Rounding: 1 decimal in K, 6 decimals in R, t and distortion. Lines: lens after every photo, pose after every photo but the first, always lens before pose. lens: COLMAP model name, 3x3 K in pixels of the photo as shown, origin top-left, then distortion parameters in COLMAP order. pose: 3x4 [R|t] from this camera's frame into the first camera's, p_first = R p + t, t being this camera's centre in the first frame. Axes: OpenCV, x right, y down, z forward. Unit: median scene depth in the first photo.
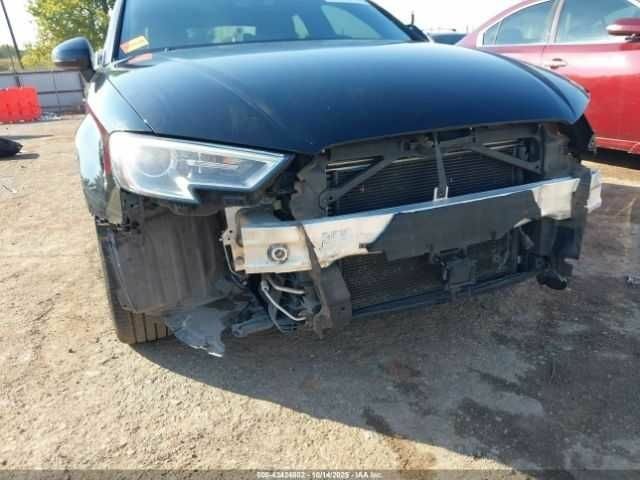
lens RADIAL K [[523.9, 0, 317.3], [0, 523.9, 240.3], [0, 0, 1]] dist [-0.005121, -0.001240]
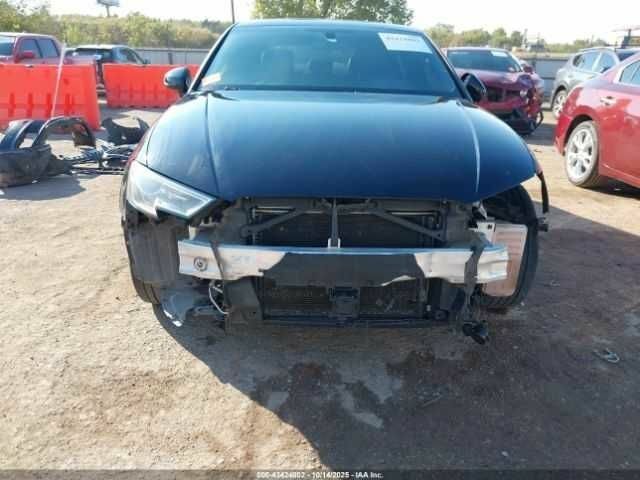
lens RADIAL K [[523.9, 0, 317.2], [0, 523.9, 241.8], [0, 0, 1]] dist [-0.005121, -0.001240]
pose [[0.932279, 0.193025, -0.305936, 0.590948], [-0.185551, 0.981170, 0.053624, -0.154781], [0.310526, 0.006774, 0.950541, -0.241506]]
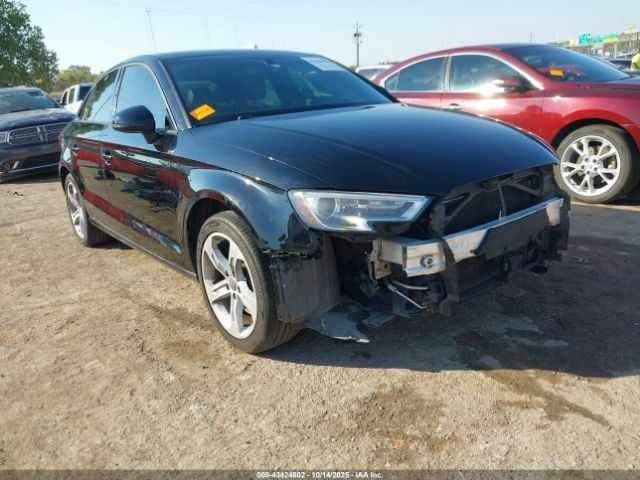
lens RADIAL K [[523.9, 0, 317.2], [0, 523.9, 239.3], [0, 0, 1]] dist [-0.005121, -0.001240]
pose [[0.958791, -0.088675, 0.269921, -0.713140], [0.103201, 0.993853, -0.040077, -0.009613], [-0.264708, 0.066281, 0.962048, -0.348362]]
